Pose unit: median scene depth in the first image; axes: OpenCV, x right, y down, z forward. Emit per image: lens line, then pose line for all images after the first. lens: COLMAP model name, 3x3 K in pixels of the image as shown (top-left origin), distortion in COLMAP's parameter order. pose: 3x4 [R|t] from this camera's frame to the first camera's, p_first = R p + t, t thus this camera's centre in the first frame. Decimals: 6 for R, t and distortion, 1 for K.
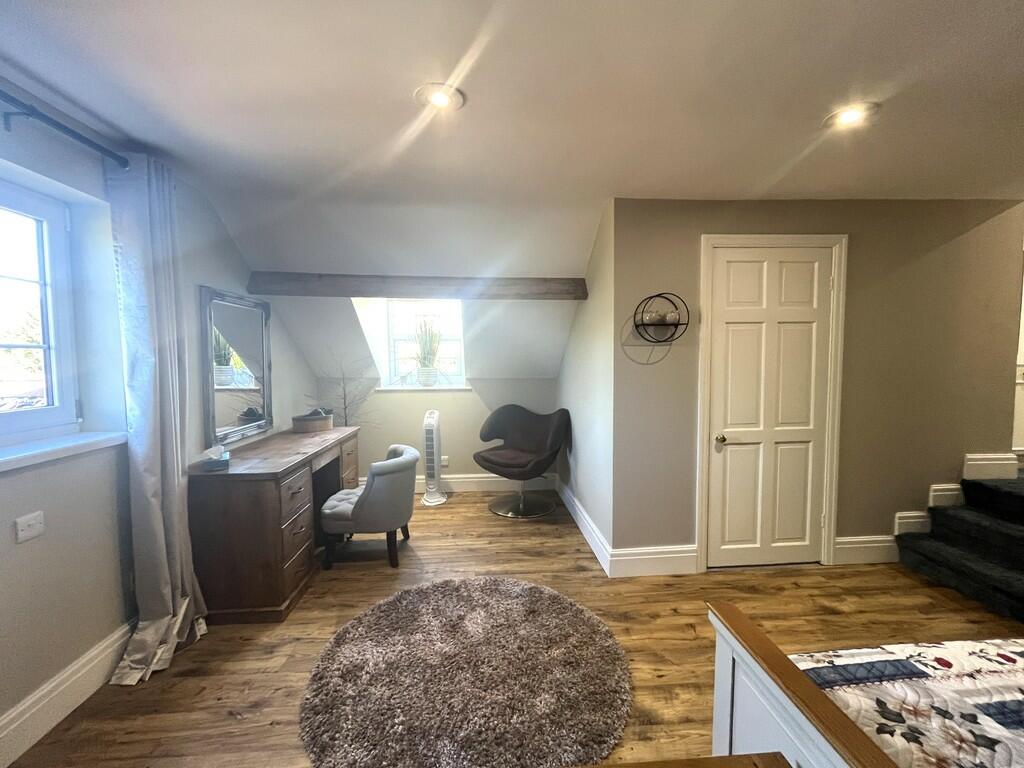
lens RADIAL K [[414.6, 0, 511.3], [0, 414.6, 382.4], [0, 0, 1]] dist [0.001135, 0.000135]
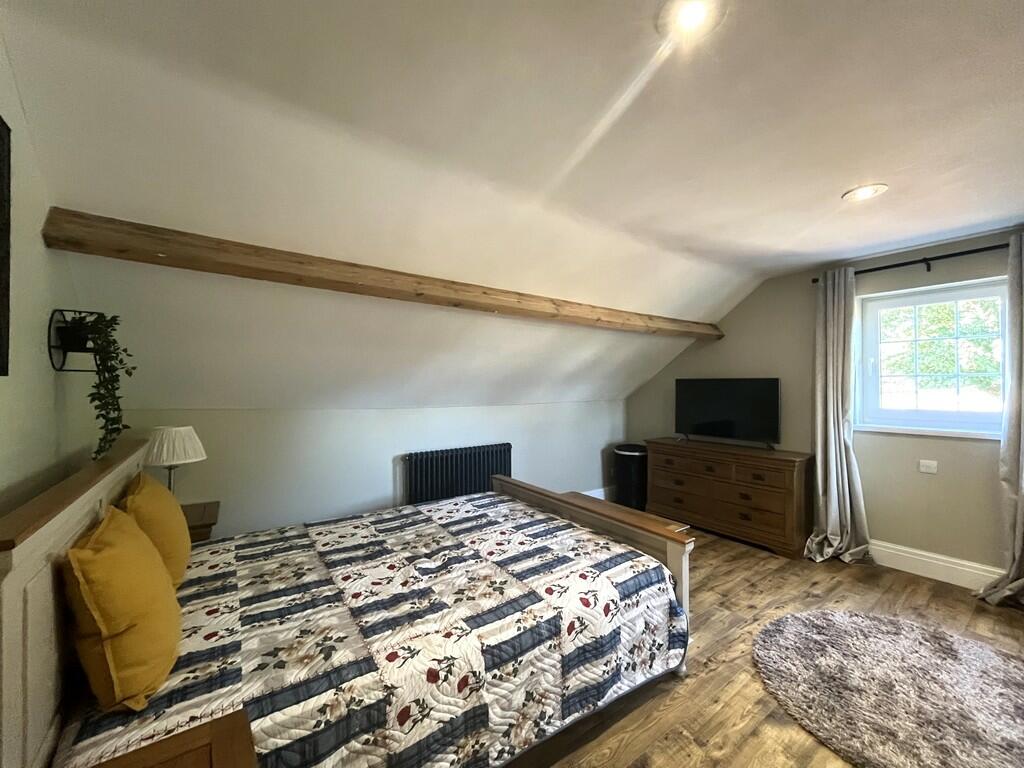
lens RADIAL K [[414.6, 0, 510.8], [0, 414.6, 386.2], [0, 0, 1]] dist [0.001135, 0.000135]
pose [[-0.846346, 0.007901, -0.532575, 2.461688], [-0.021036, 0.998614, 0.048244, -0.135207], [0.532218, 0.052035, -0.845007, 2.510737]]
